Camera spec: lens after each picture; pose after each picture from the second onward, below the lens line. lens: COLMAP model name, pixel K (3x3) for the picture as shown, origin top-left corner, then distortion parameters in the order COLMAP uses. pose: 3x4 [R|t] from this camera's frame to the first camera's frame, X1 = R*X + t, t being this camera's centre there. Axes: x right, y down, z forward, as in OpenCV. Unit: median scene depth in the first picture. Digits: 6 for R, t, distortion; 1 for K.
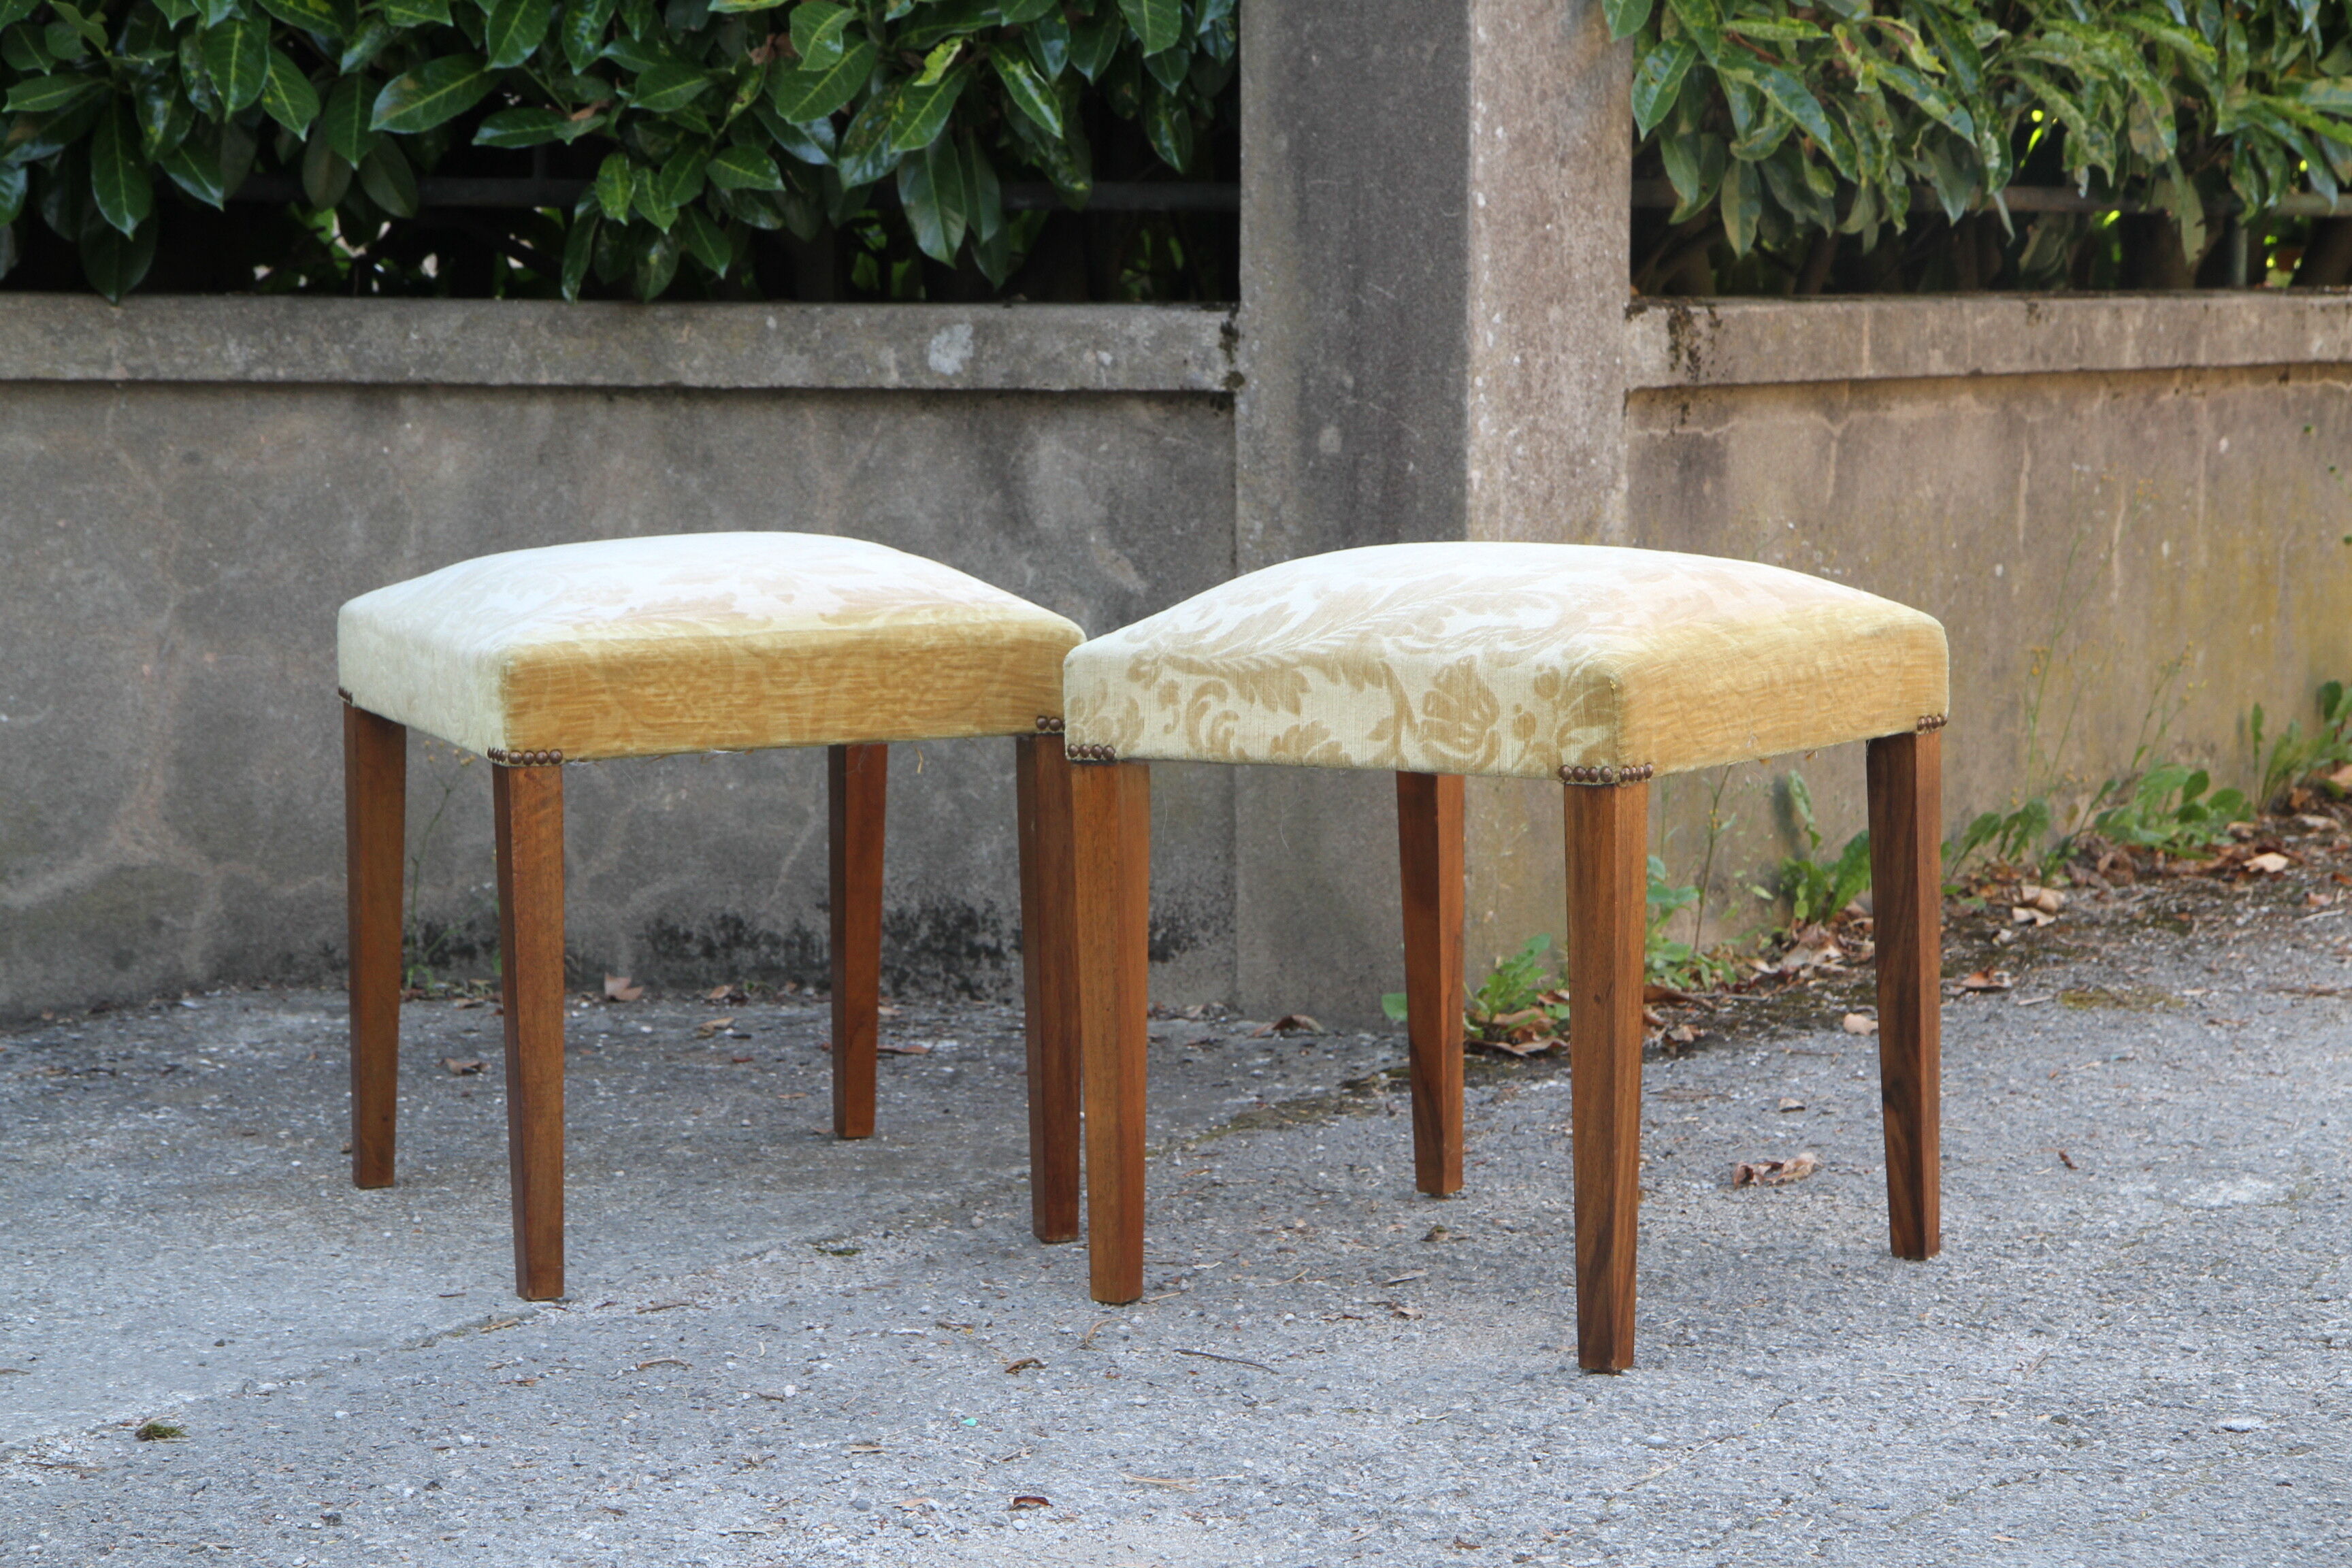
lens RADIAL K [[4880.2, 0, 1183.3], [0, 4880.2, 800.6], [0, 0, 1]] dist [0.253525, 0.299203]
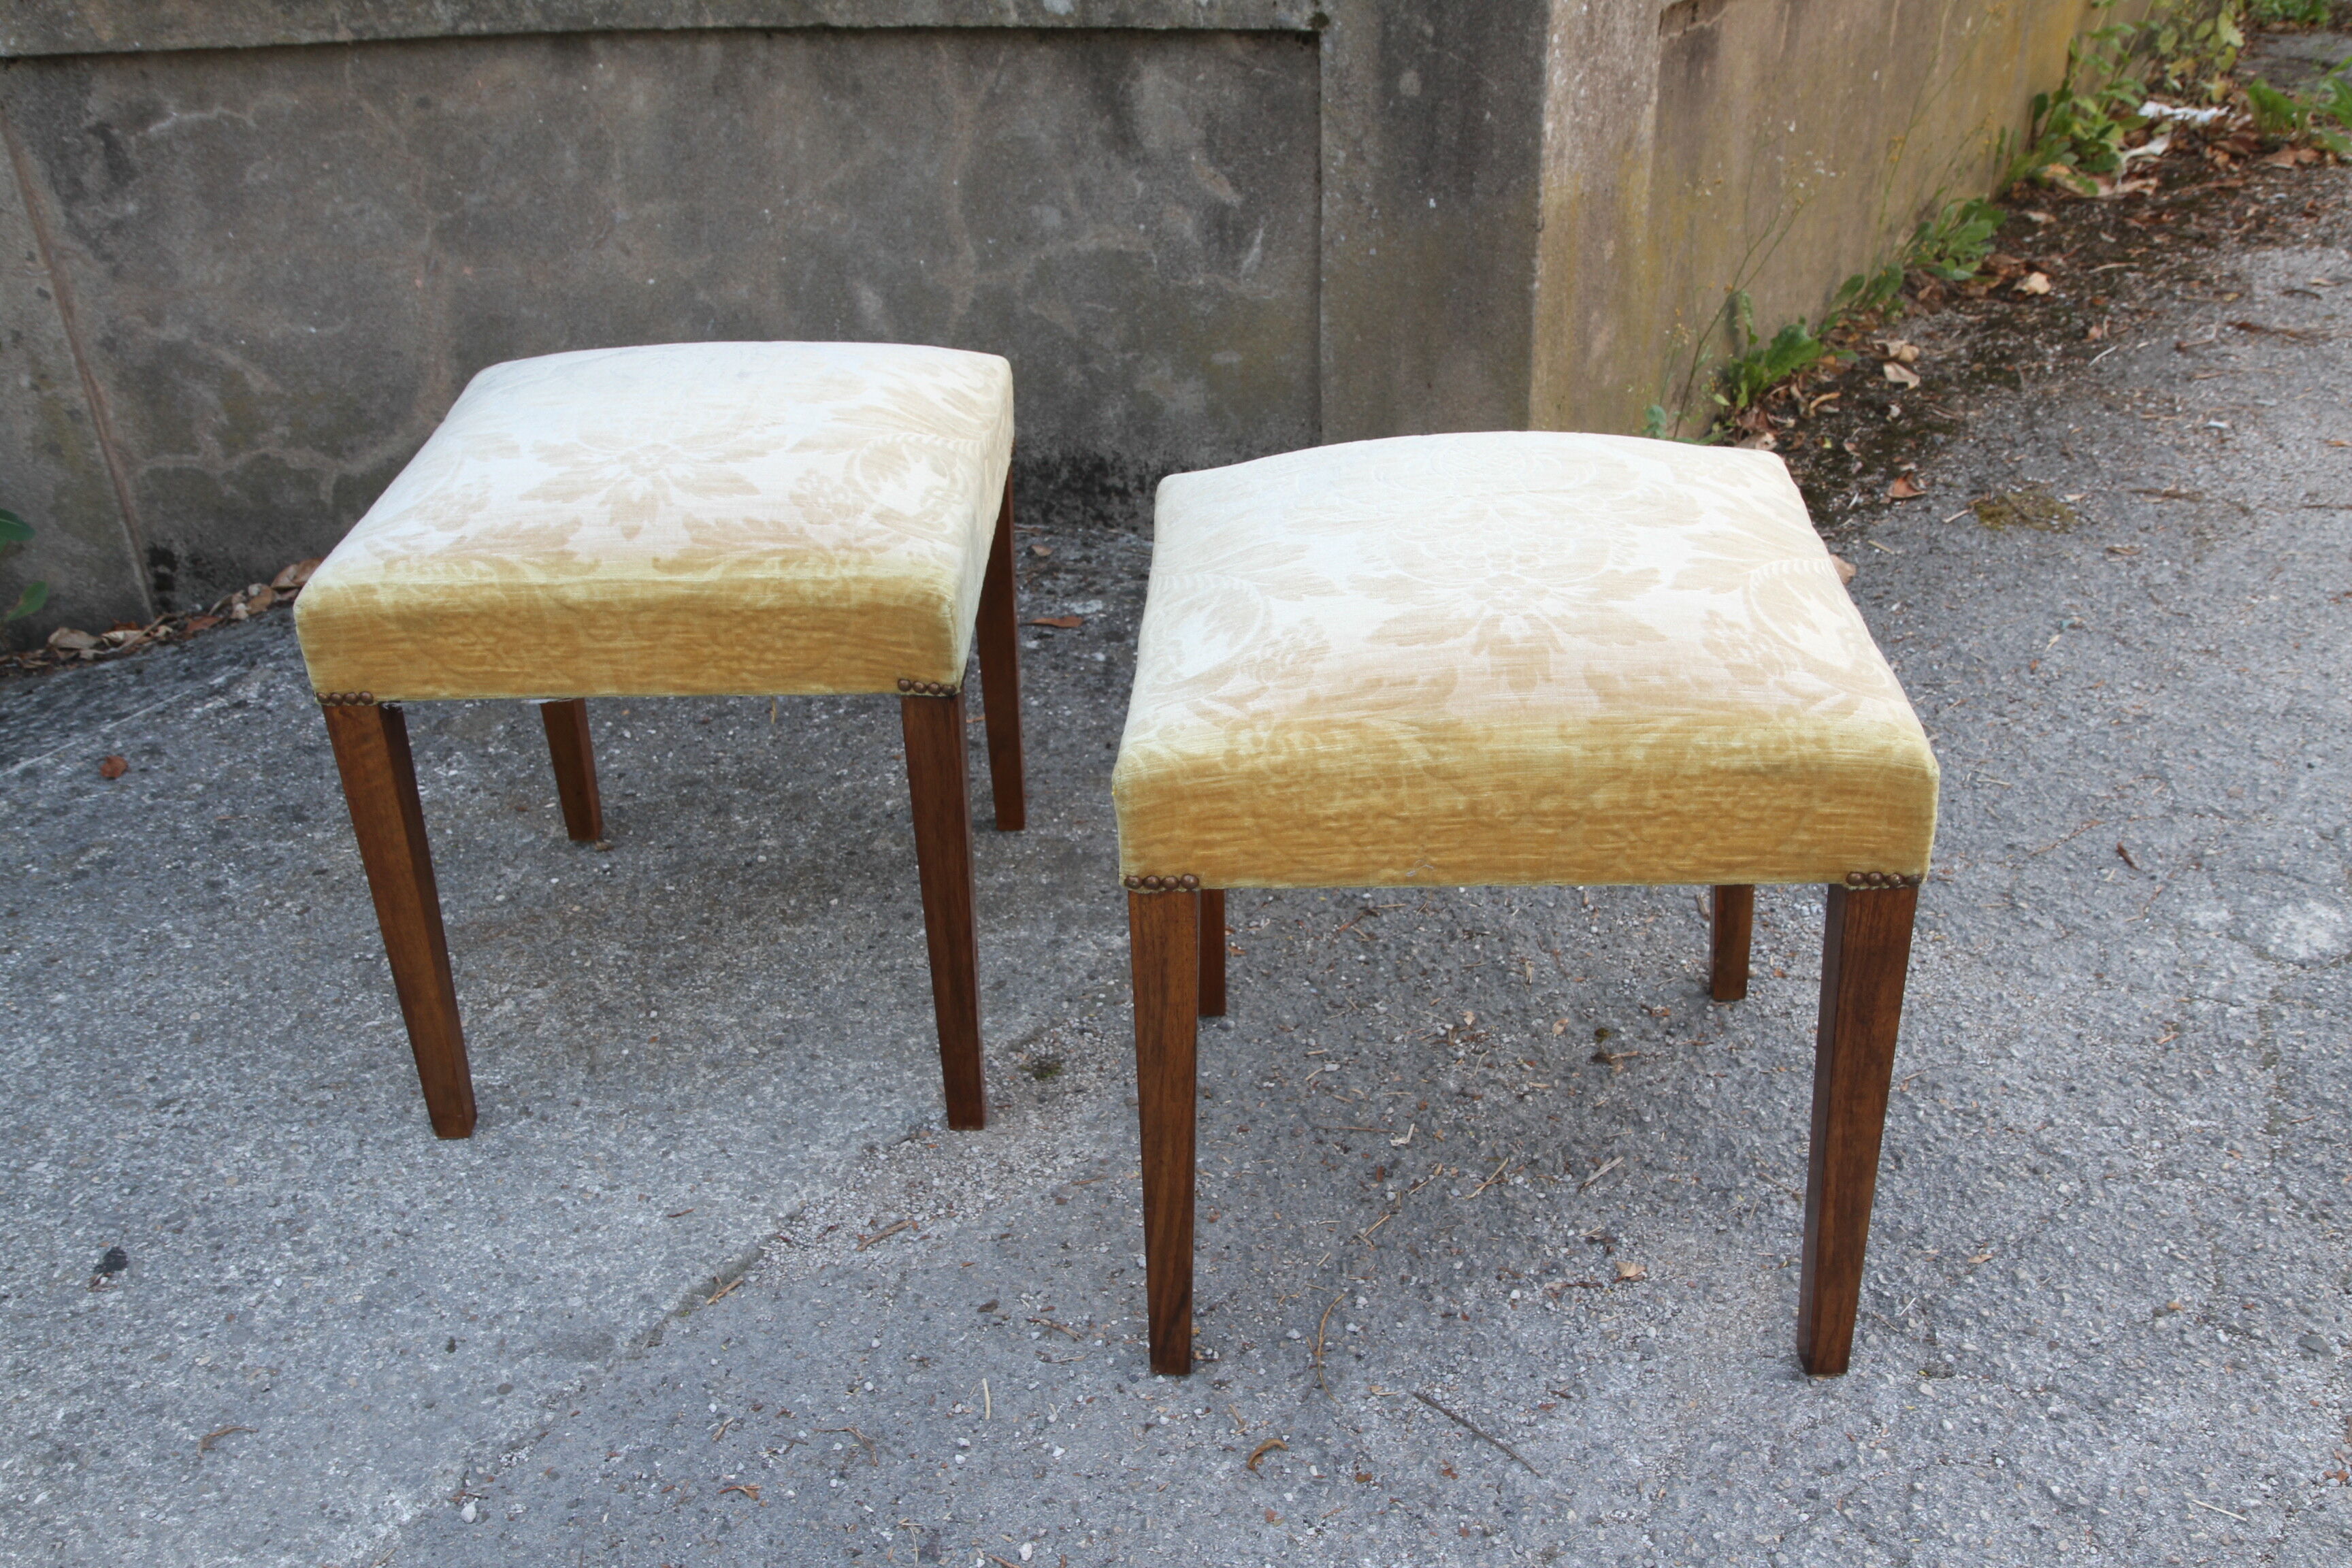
lens RADIAL K [[2154.2, 0, 1171.8], [0, 2154.2, 822.3], [0, 0, 1]] dist [-0.053036, 0.141646]
pose [[0.999048, -0.043077, 0.006824, -0.034091], [0.036560, 0.912467, 0.407514, -0.118161], [-0.023781, -0.406877, 0.913173, 0.471786]]
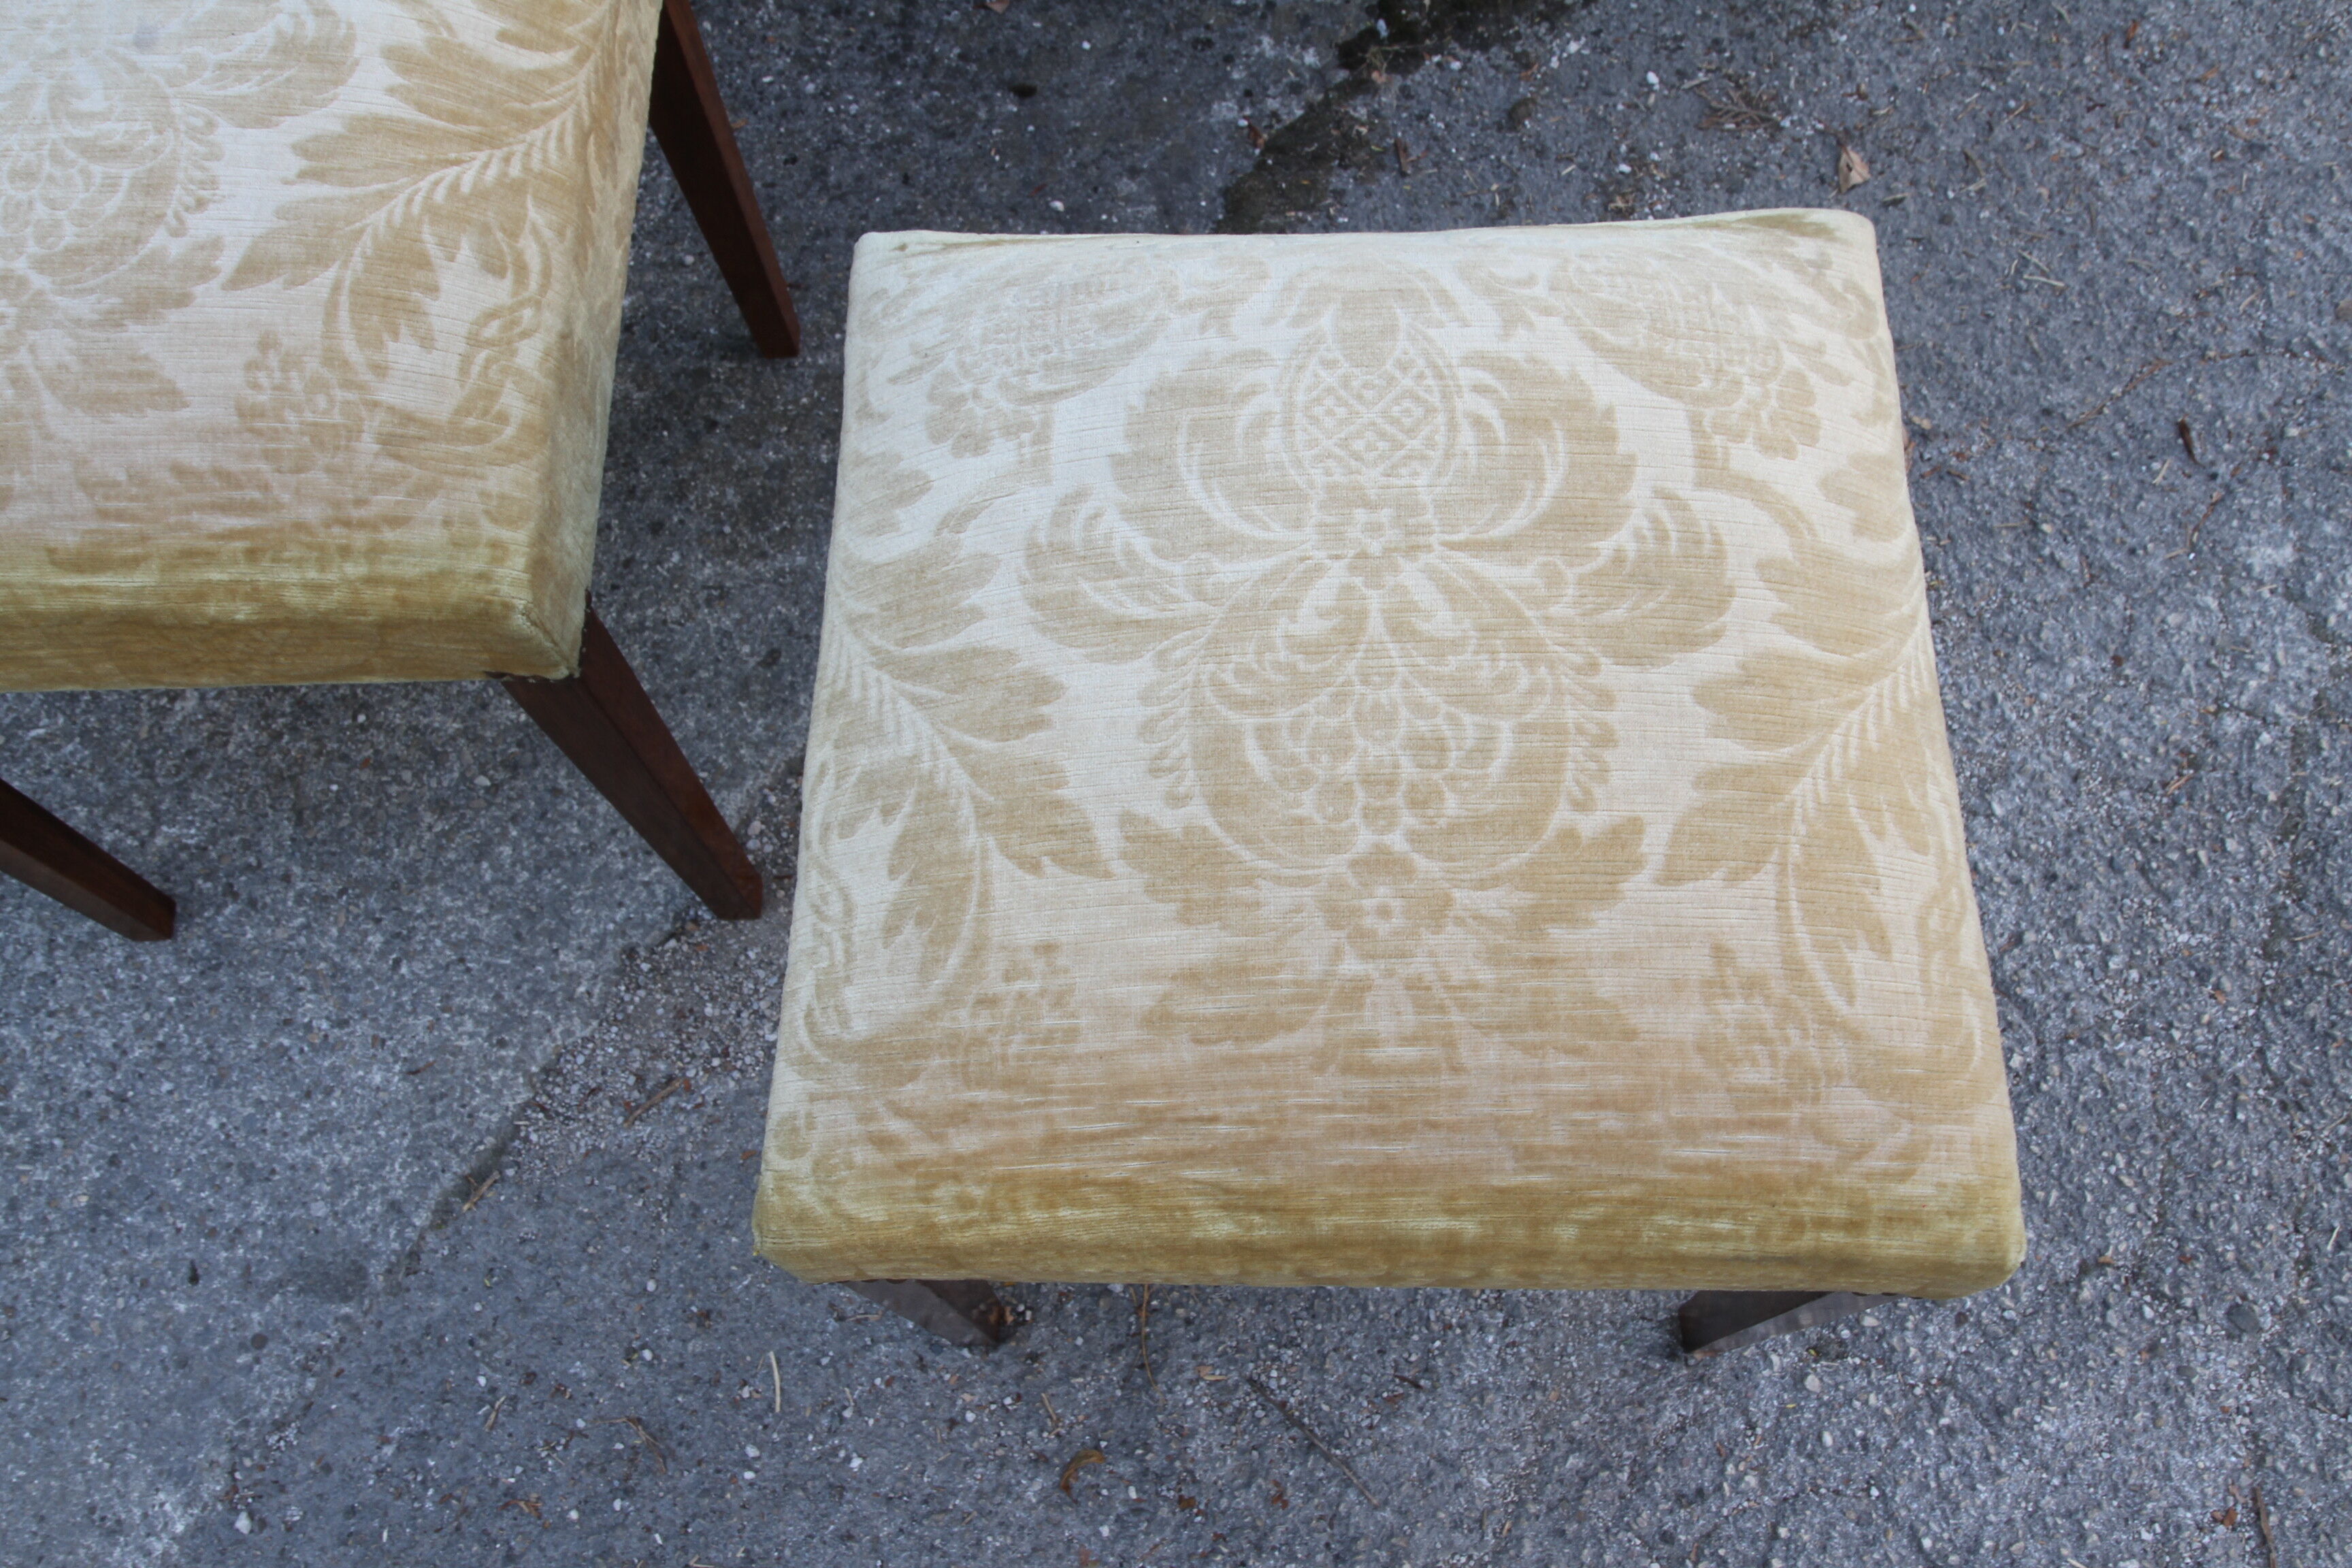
lens RADIAL K [[1812.8, 0, 1172.5], [0, 1812.8, 818.2], [0, 0, 1]] dist [-0.107872, 0.098001]
pose [[0.997427, -0.070004, -0.015463, -0.002289], [0.046459, 0.466895, 0.883091, -0.154348], [-0.054600, -0.881538, 0.468946, 0.671395]]
